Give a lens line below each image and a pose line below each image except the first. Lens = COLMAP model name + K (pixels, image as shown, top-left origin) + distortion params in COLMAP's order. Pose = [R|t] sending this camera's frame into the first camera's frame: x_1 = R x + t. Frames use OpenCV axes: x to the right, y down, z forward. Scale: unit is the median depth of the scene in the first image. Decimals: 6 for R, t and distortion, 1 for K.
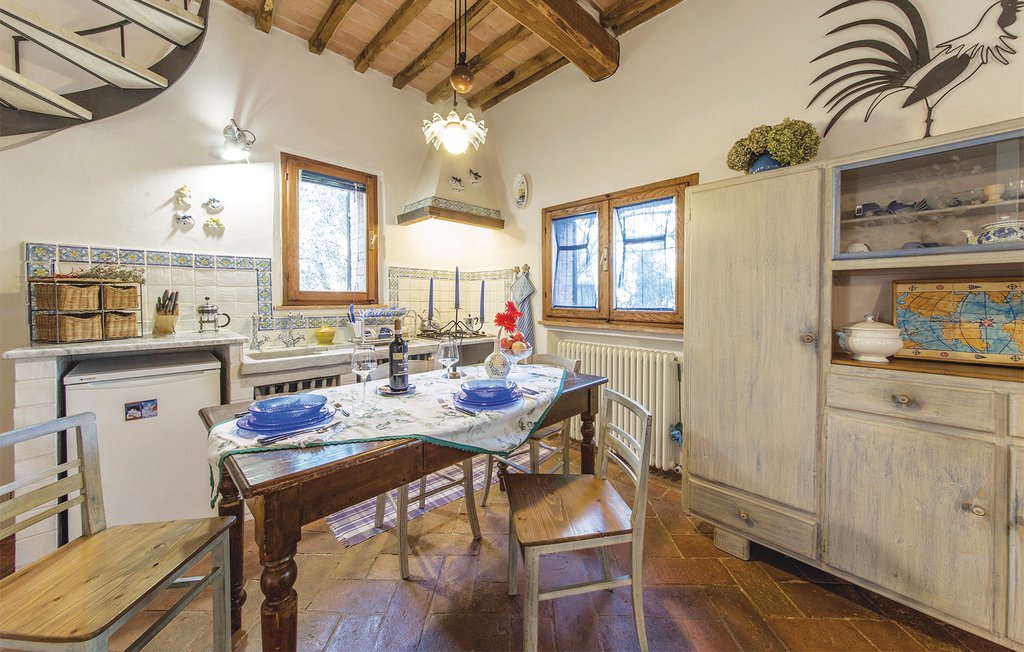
lens RADIAL K [[362.6, 0, 512.3], [0, 362.6, 312.8], [0, 0, 1]] dist [0.001609, 0.000338]
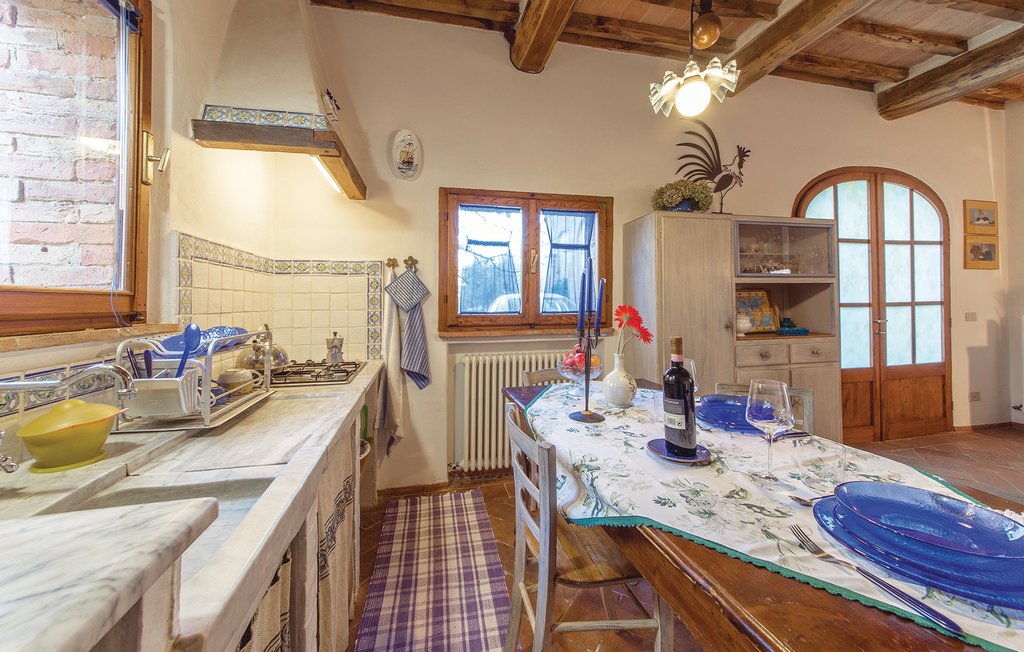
lens RADIAL K [[375.4, 0, 509.8], [0, 375.4, 295.9], [0, 0, 1]] dist [0.002088, 0.000163]
pose [[0.527854, 0.005003, 0.849321, -0.607398], [0.045294, 0.998394, -0.034031, -0.026325], [-0.848127, 0.056433, 0.526779, 0.546482]]
